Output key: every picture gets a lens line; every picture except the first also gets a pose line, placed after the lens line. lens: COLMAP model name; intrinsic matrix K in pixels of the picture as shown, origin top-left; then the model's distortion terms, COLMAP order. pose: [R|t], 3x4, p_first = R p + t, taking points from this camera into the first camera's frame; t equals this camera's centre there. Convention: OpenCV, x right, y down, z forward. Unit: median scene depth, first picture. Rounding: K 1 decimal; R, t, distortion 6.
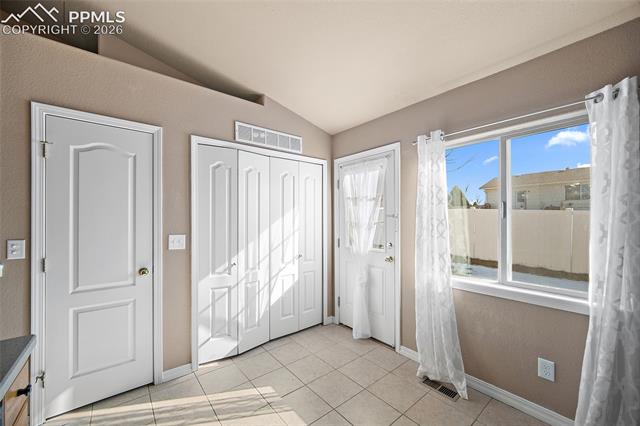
lens RADIAL K [[251.9, 0, 318.2], [0, 251.9, 218.6], [0, 0, 1]] dist [0.000171, -0.000019]
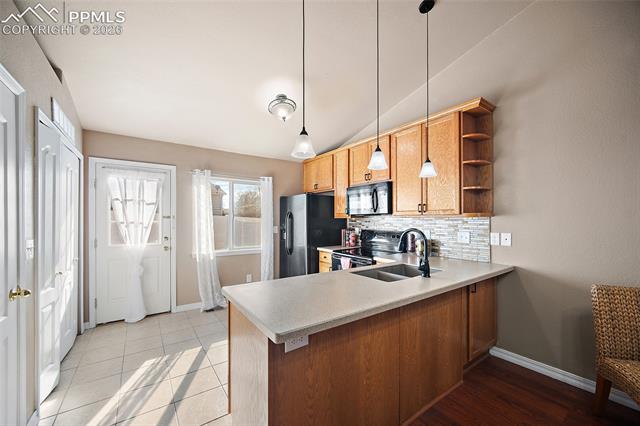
lens RADIAL K [[249.9, 0, 320.3], [0, 249.9, 217.2], [0, 0, 1]] dist [-0.000423, -0.000046]
pose [[0.046343, 0.008416, 0.998890, -1.042504], [-0.005417, 0.999952, -0.008174, -0.003952], [-0.998911, -0.005032, 0.046386, 0.104714]]
